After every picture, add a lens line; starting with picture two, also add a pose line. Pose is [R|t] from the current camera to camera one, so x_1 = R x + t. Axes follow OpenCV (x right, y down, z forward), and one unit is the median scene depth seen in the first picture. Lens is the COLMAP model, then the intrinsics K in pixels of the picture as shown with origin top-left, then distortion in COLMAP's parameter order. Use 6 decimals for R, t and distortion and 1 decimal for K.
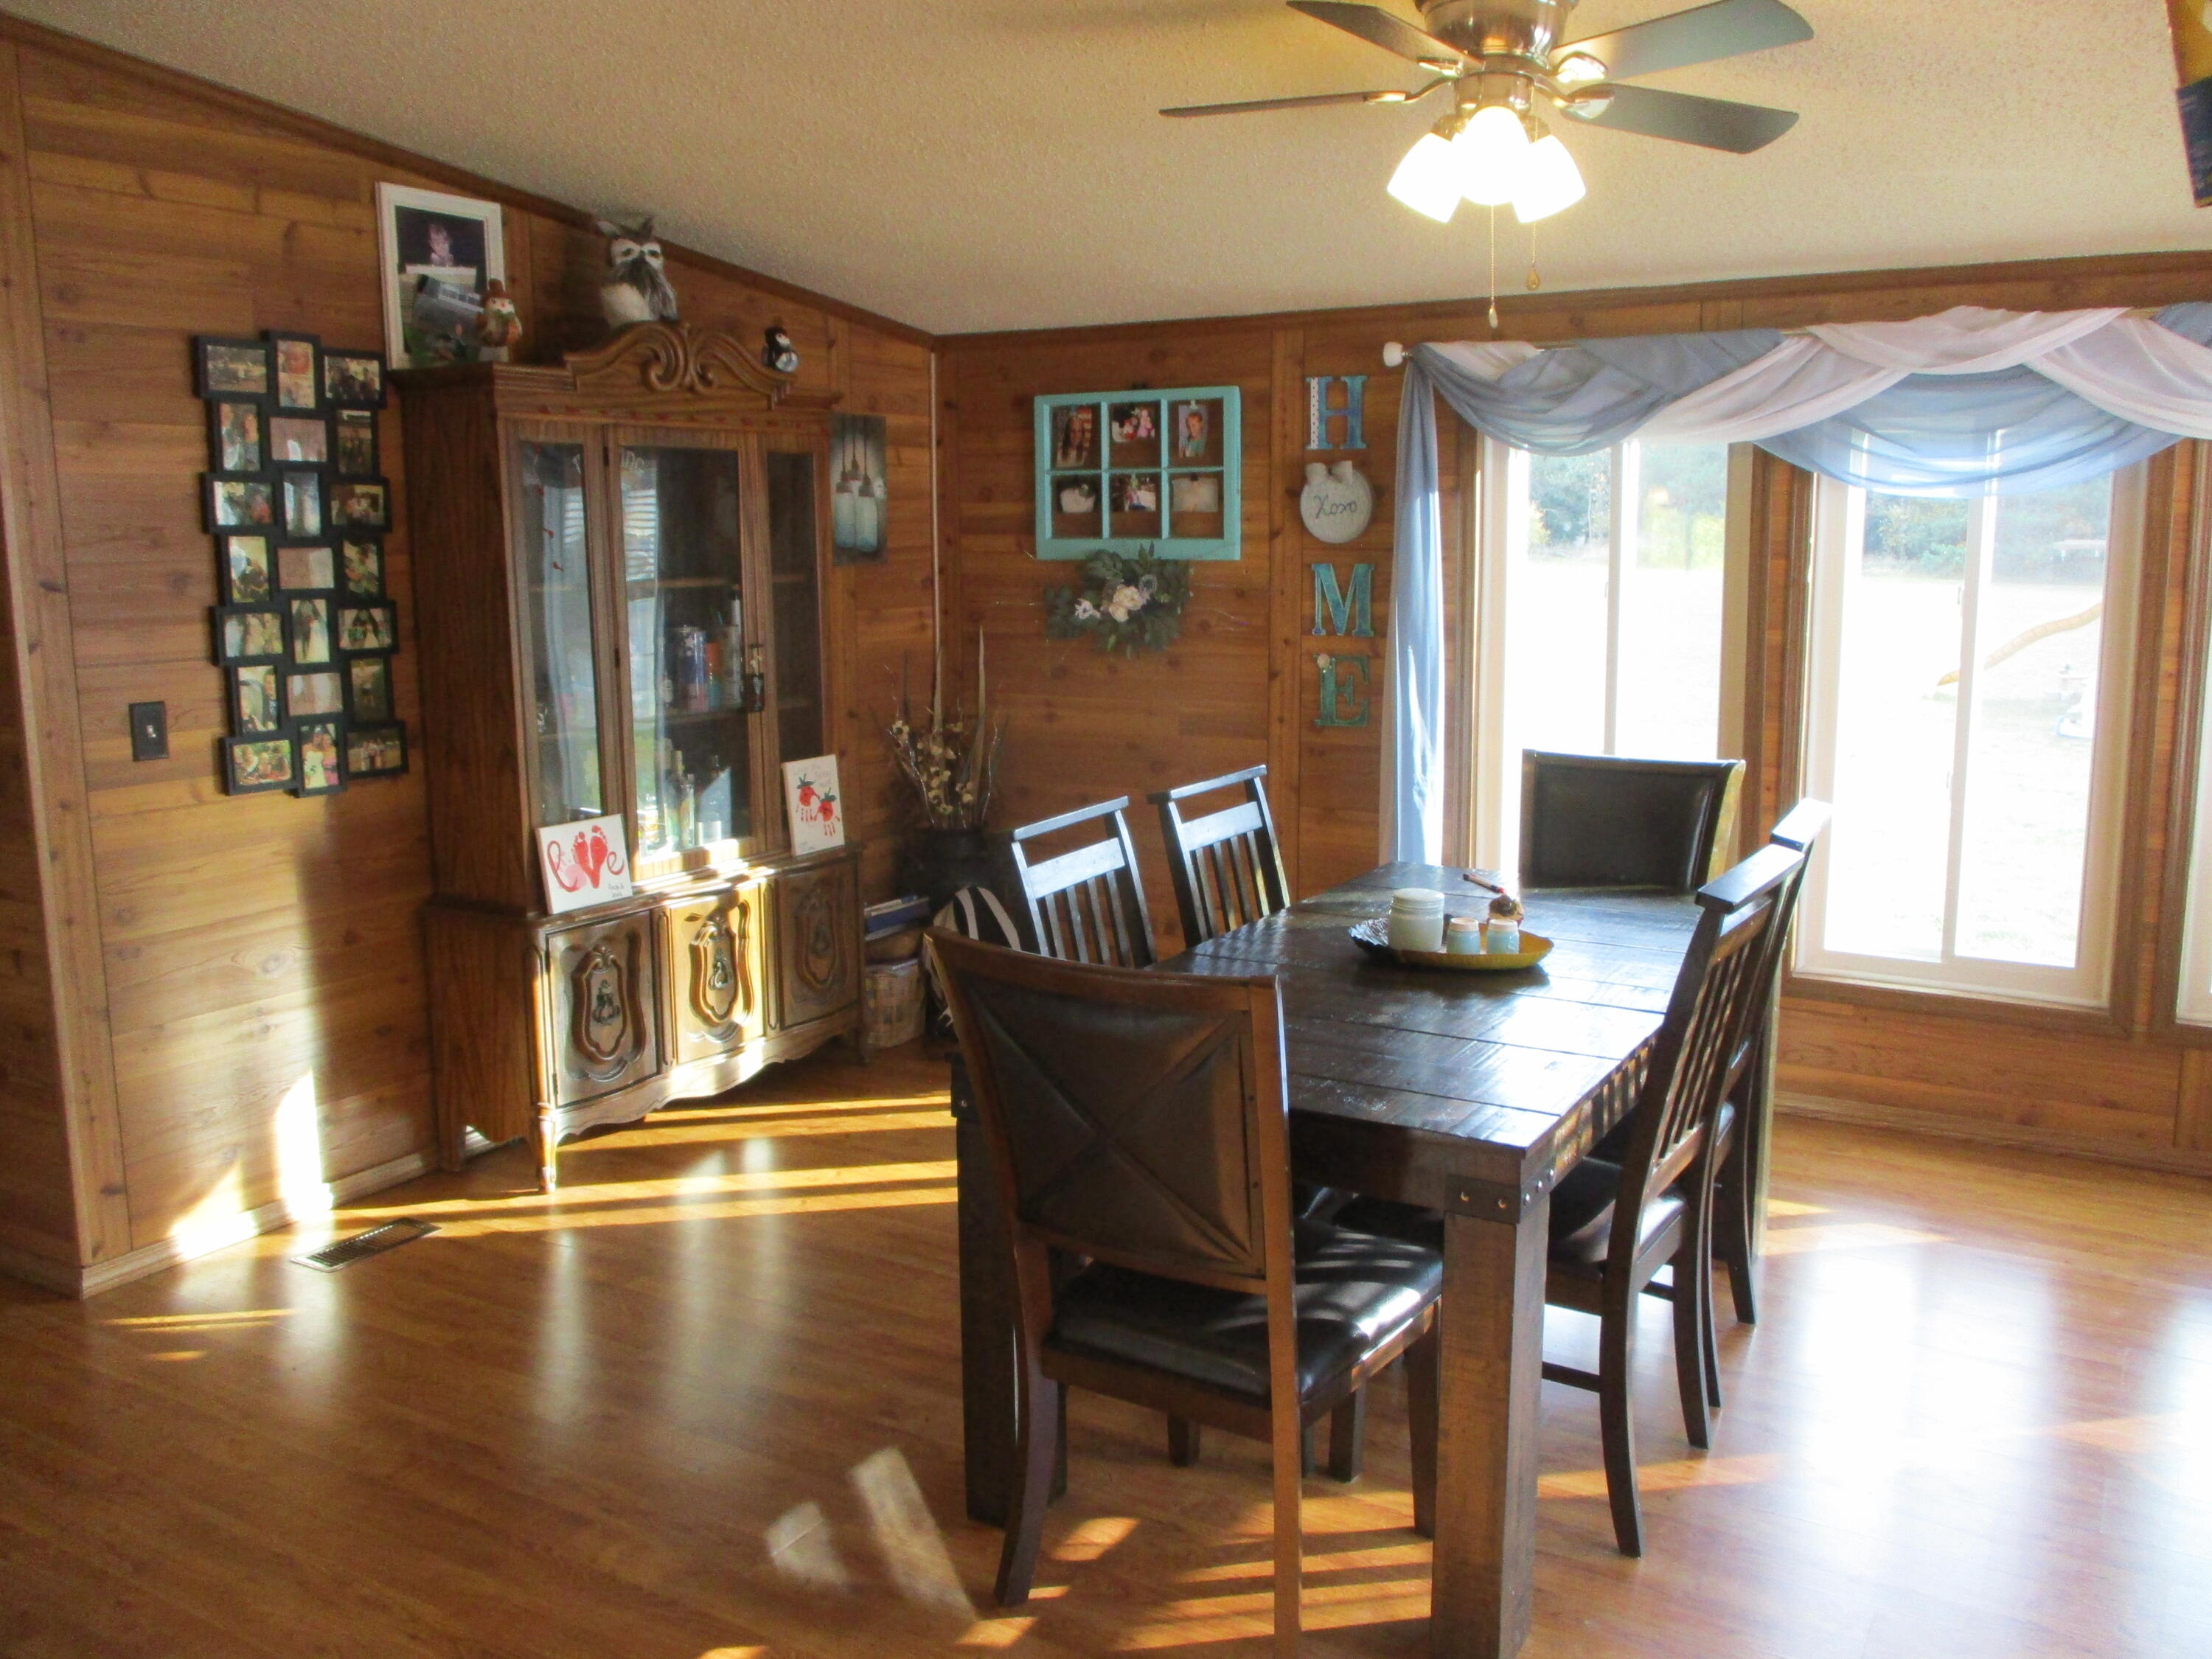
lens RADIAL K [[1801.1, 0, 1105.5], [0, 1801.1, 827.7], [0, 0, 1]] dist [-0.040258, 0.004452]
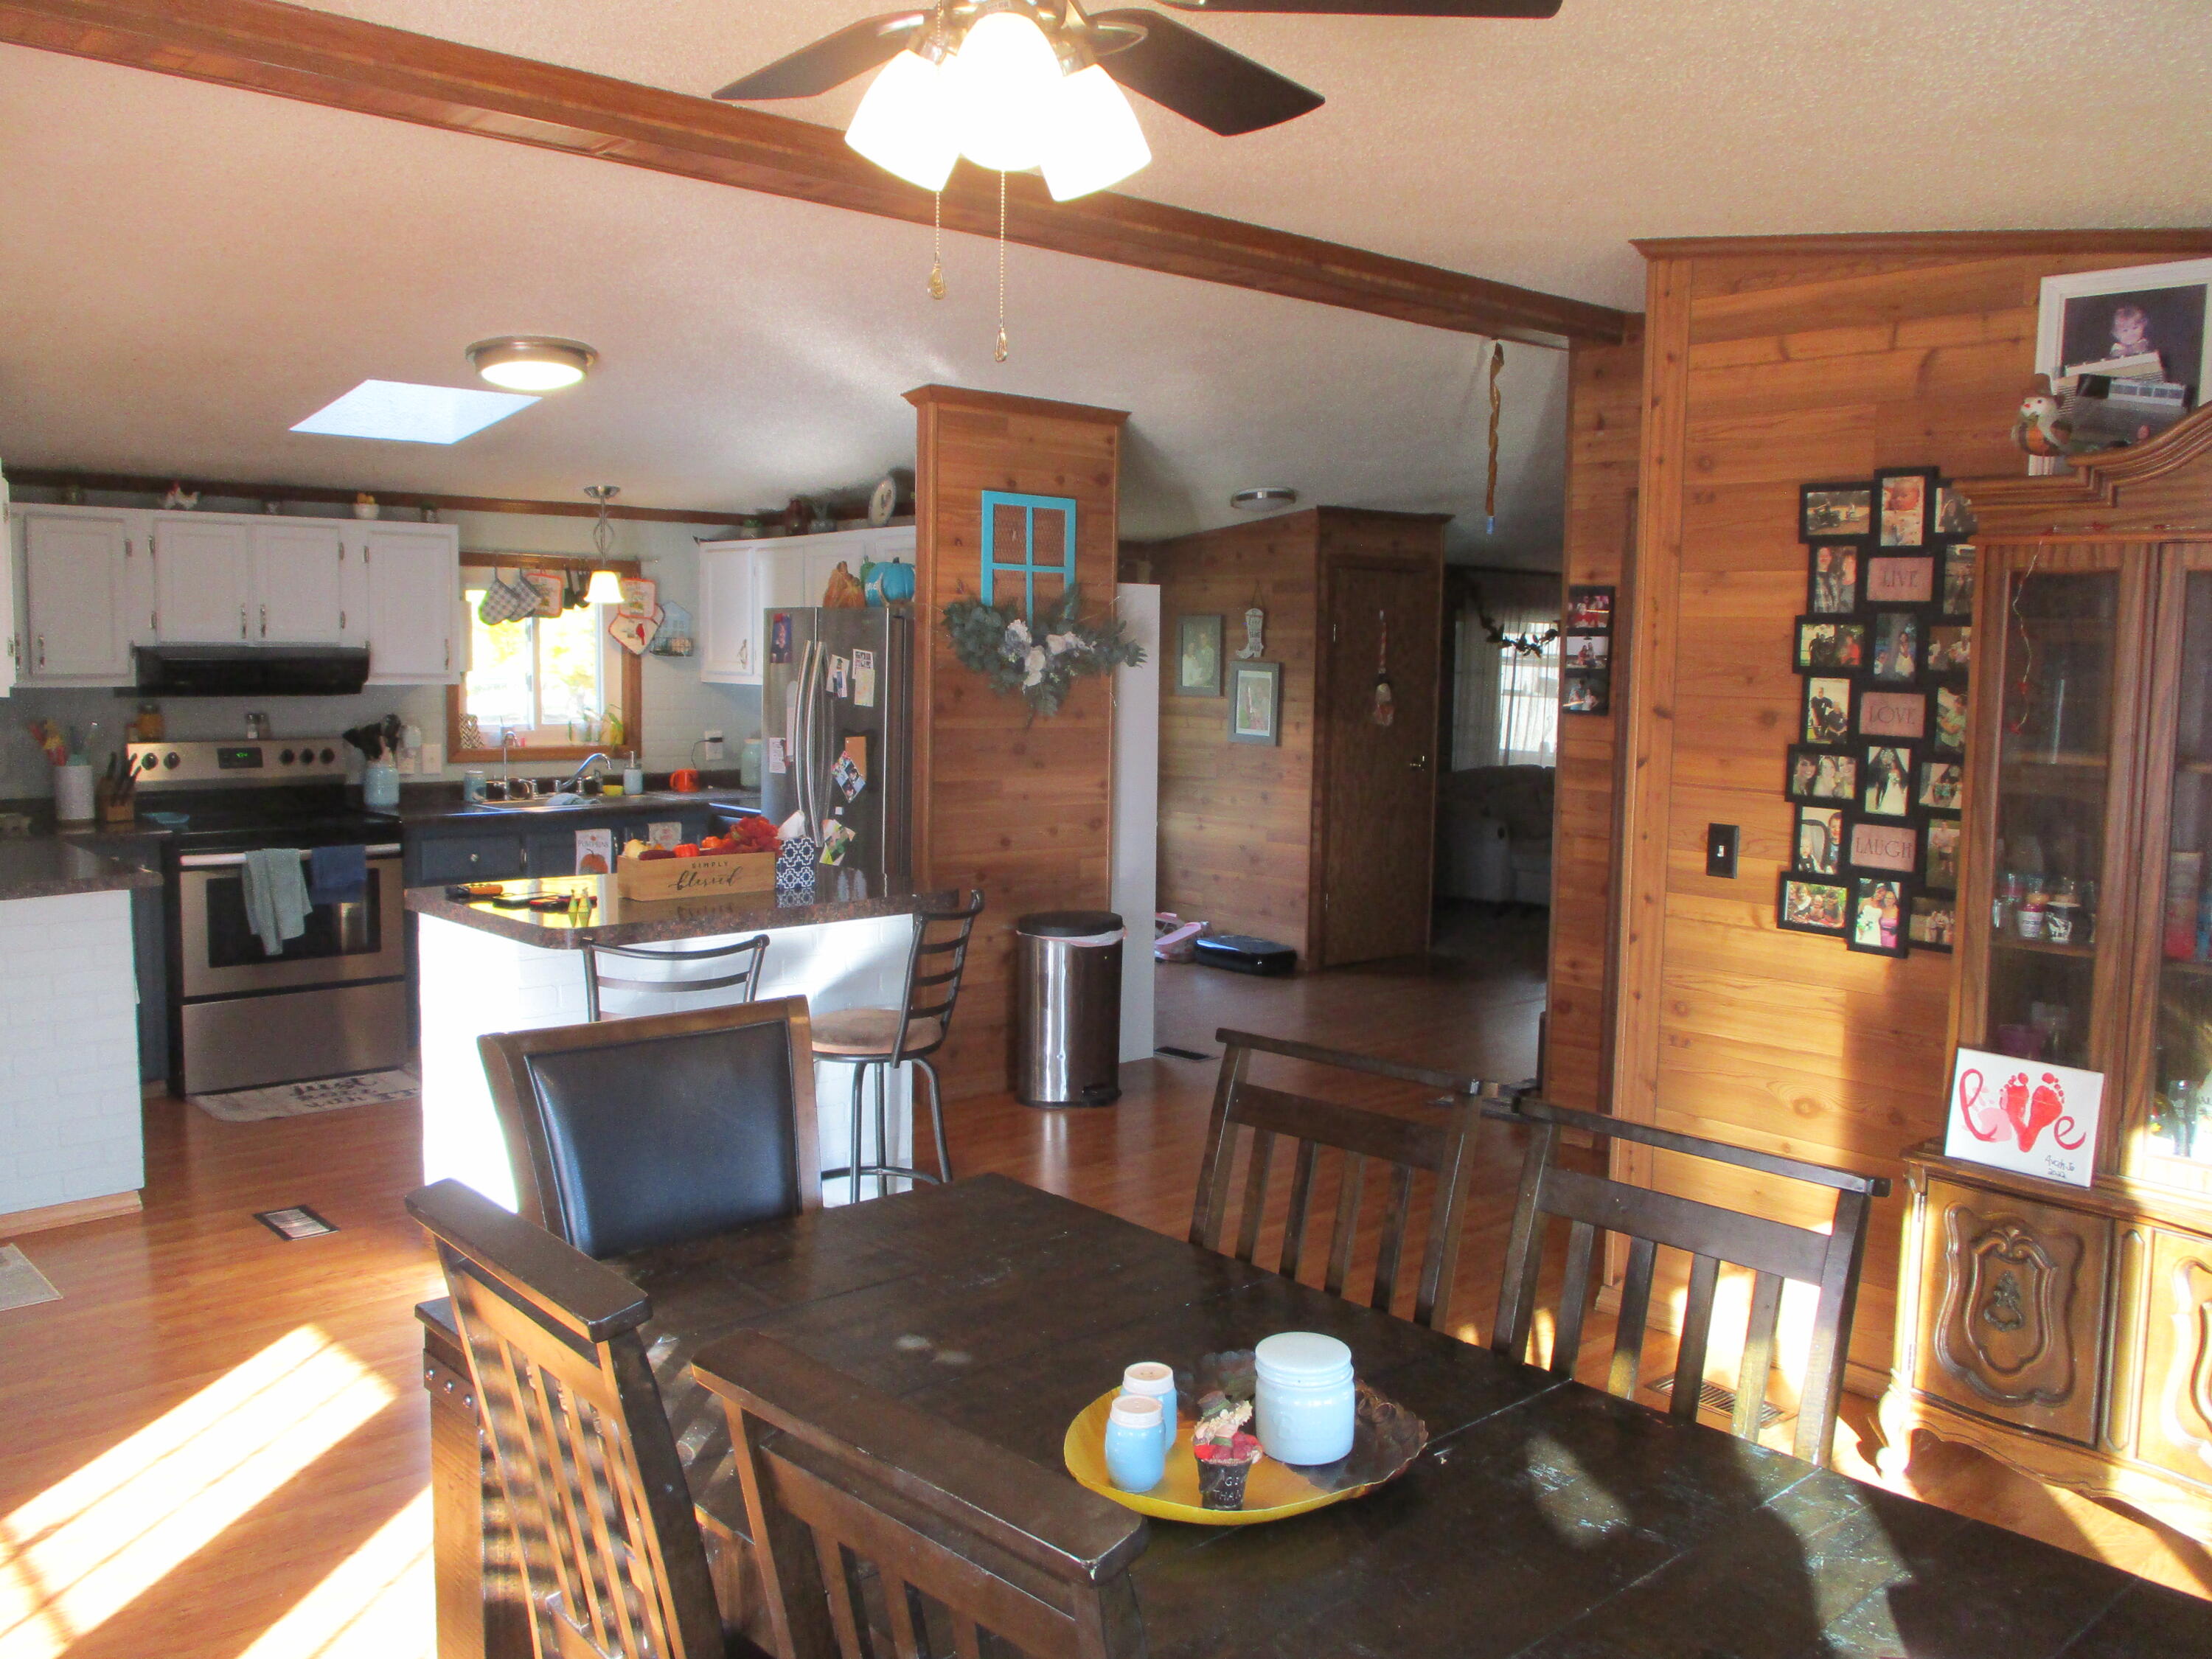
lens RADIAL K [[1801.1, 0, 1100.4], [0, 1801.1, 821.1], [0, 0, 1]] dist [-0.040258, 0.004452]
pose [[-0.292948, 0.093227, -0.951572, 0.586024], [-0.175774, 0.973021, 0.149442, -0.160543], [0.939832, 0.211040, -0.268658, 0.886756]]
